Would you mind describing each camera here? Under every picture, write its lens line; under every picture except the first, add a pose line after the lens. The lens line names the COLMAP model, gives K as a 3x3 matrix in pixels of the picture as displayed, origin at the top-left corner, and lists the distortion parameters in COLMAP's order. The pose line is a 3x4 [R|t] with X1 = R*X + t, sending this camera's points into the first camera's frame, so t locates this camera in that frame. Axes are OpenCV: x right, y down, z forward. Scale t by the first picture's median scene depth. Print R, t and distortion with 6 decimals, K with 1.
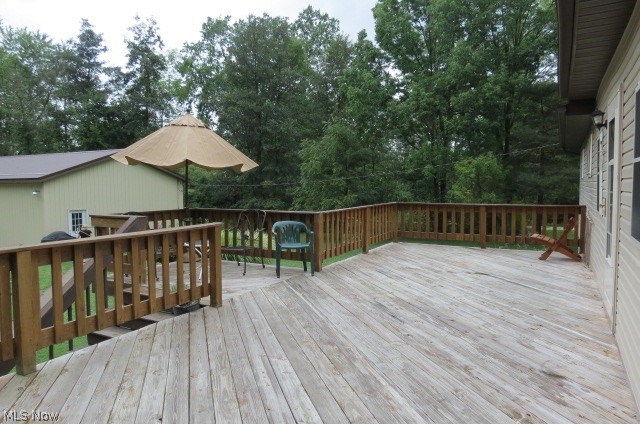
lens RADIAL K [[450.2, 0, 320.0], [0, 450.2, 212.0], [0, 0, 1]] dist [-0.021700, -0.002557]
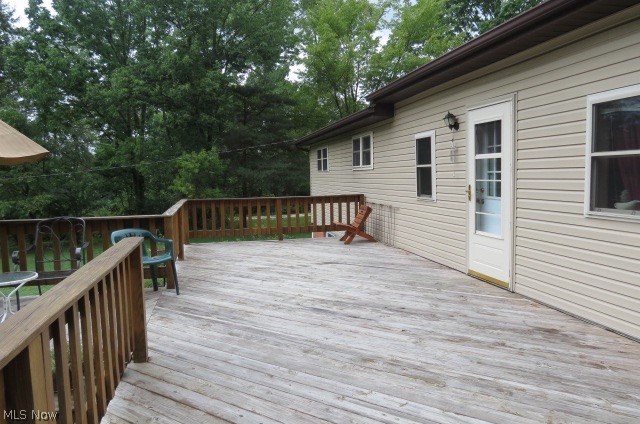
lens RADIAL K [[450.2, 0, 320.0], [0, 450.2, 212.0], [0, 0, 1]] dist [-0.021700, -0.002557]
pose [[0.746721, -0.062889, 0.662158, -0.405974], [0.056694, 0.997915, 0.030845, -0.016940], [-0.662717, 0.014508, 0.748729, 0.273981]]
